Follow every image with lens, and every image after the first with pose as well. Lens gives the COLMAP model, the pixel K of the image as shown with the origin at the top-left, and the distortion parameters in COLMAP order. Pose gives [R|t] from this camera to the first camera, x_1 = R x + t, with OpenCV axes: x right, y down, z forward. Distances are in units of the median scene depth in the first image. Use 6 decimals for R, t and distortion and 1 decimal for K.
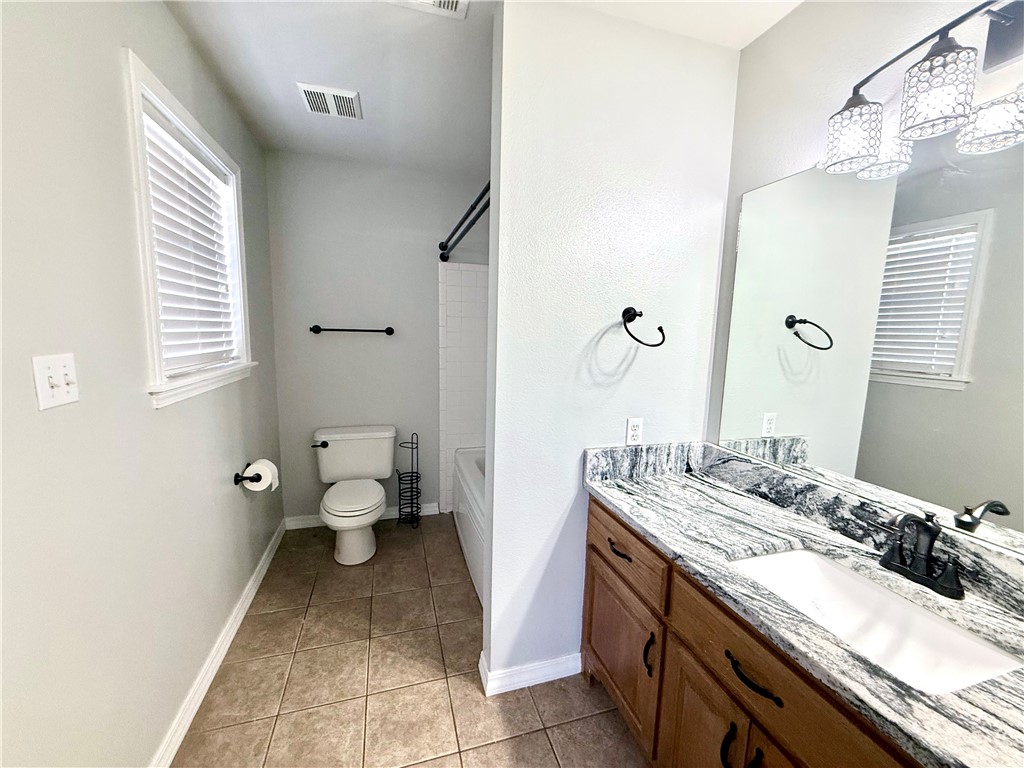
lens RADIAL K [[408.7, 0, 511.2], [0, 408.7, 390.1], [0, 0, 1]] dist [-0.000645, -0.000142]
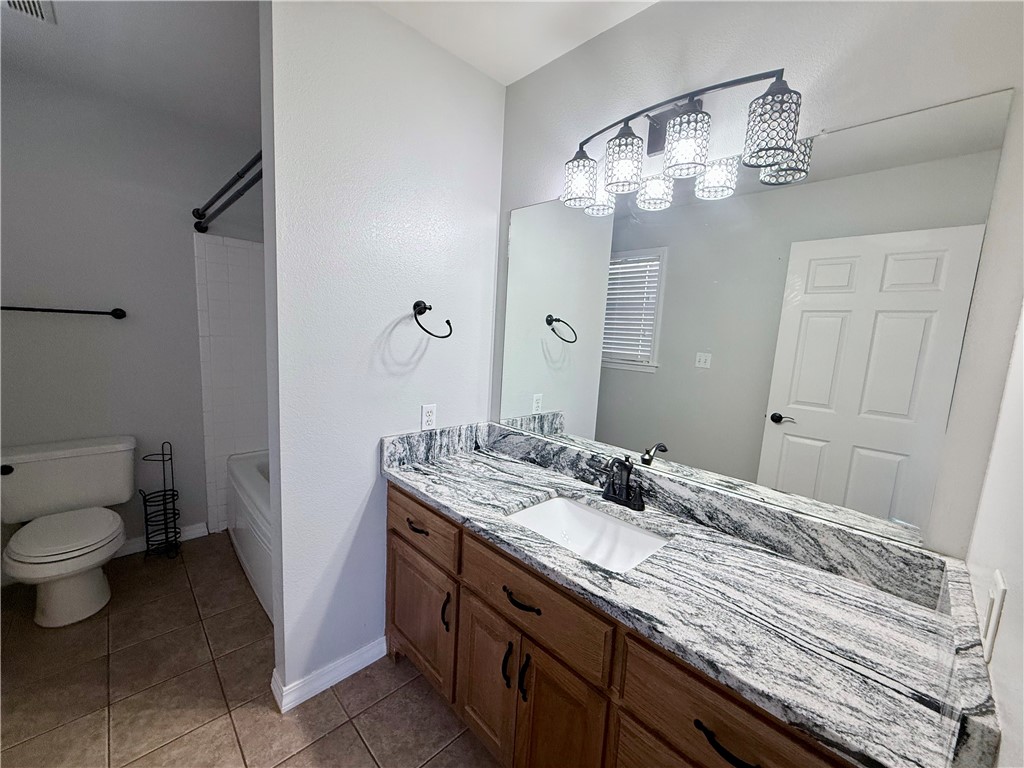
lens RADIAL K [[408.7, 0, 510.9], [0, 408.7, 387.0], [0, 0, 1]] dist [-0.000645, -0.000142]
pose [[0.887550, -0.038401, 0.459107, 0.002924], [0.033408, 0.999261, 0.018997, 0.009445], [-0.459498, -0.001523, 0.888178, -0.056027]]
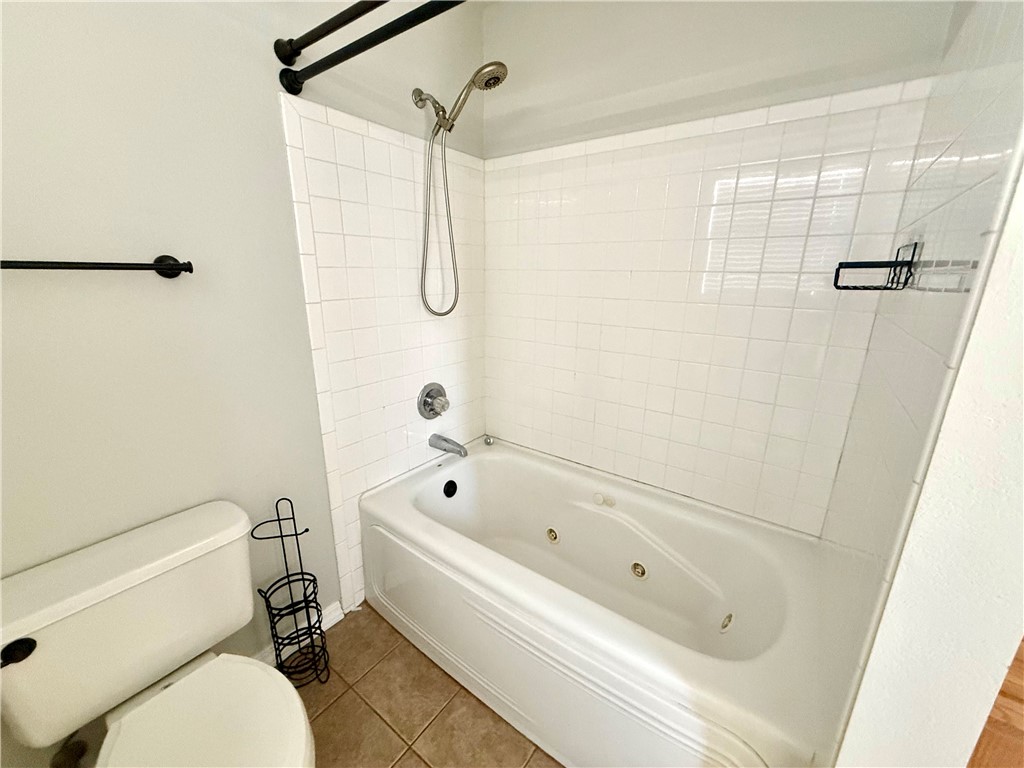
lens RADIAL K [[408.7, 0, 506.6], [0, 408.7, 383.6], [0, 0, 1]] dist [-0.000645, -0.000142]
pose [[0.806155, -0.172187, 0.566097, -0.537607], [0.089482, 0.981196, 0.171018, -0.147233], [-0.584899, -0.087211, 0.806404, 0.993854]]
